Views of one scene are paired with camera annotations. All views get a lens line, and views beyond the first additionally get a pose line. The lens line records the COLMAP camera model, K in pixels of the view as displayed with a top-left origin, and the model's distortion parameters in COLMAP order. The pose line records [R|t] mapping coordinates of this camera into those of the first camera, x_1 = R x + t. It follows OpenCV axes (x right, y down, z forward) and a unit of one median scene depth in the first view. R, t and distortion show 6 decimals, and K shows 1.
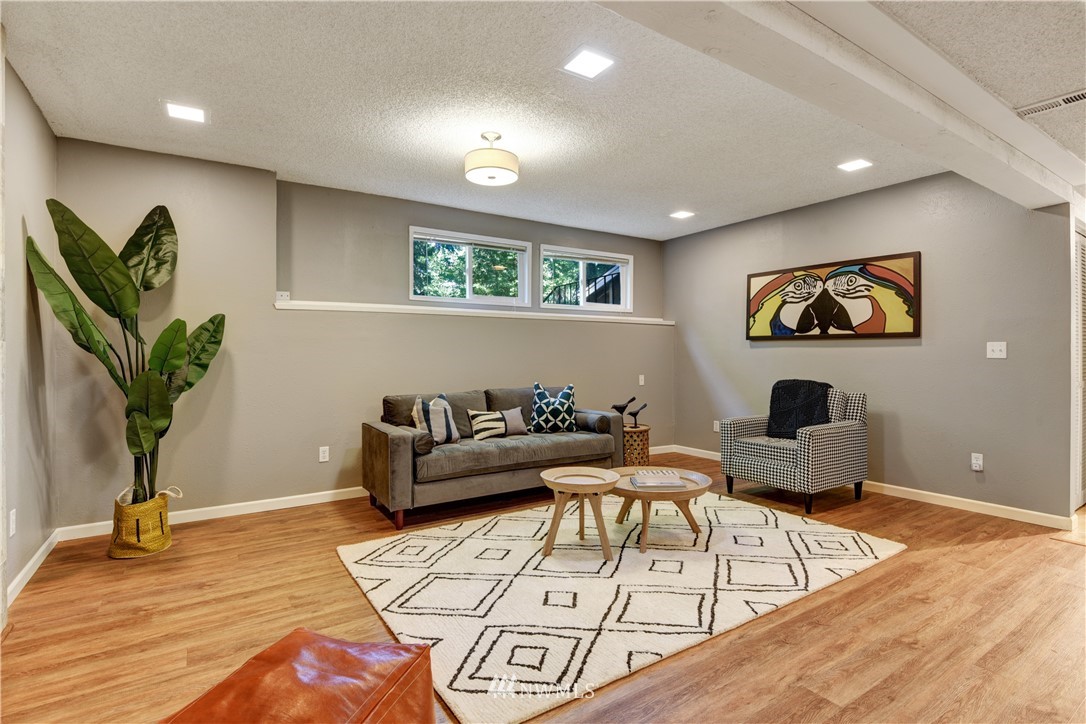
lens RADIAL K [[532.8, 0, 547.8], [0, 532.8, 345.7], [0, 0, 1]] dist [-0.003438, -0.001659]
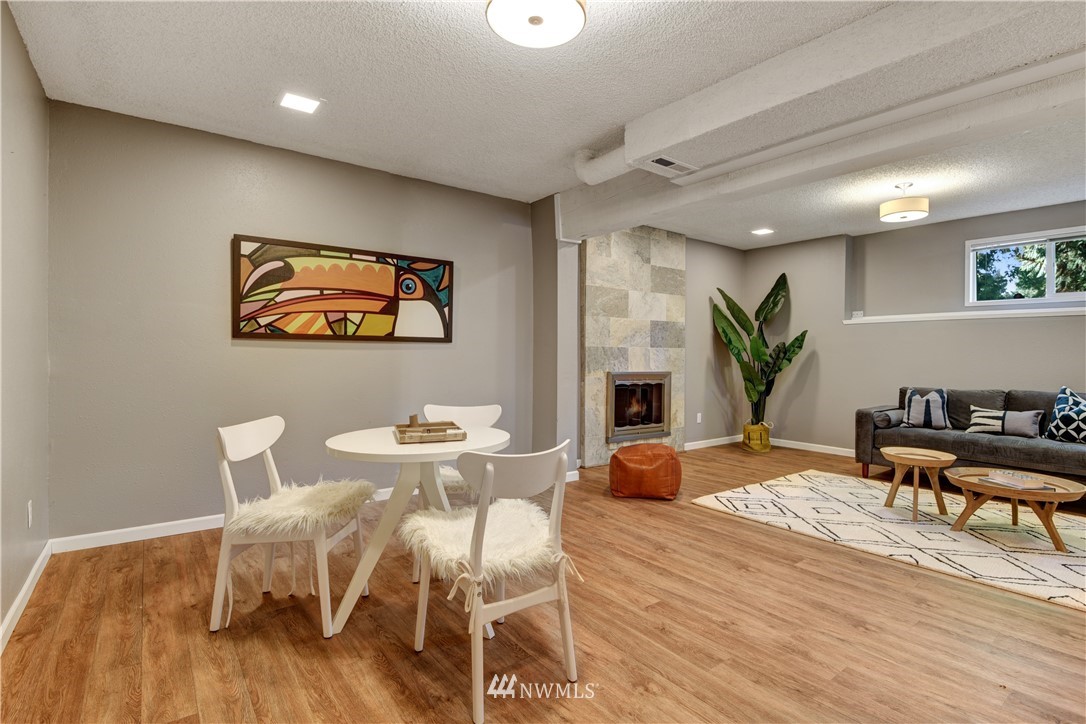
lens RADIAL K [[532.8, 0, 543.5], [0, 532.8, 358.8], [0, 0, 1]] dist [-0.003438, -0.001659]
pose [[0.057982, 0.012541, -0.998239, 0.941560], [0.006312, 0.999896, 0.012929, 0.004002], [0.998298, -0.007050, 0.057896, 0.055294]]
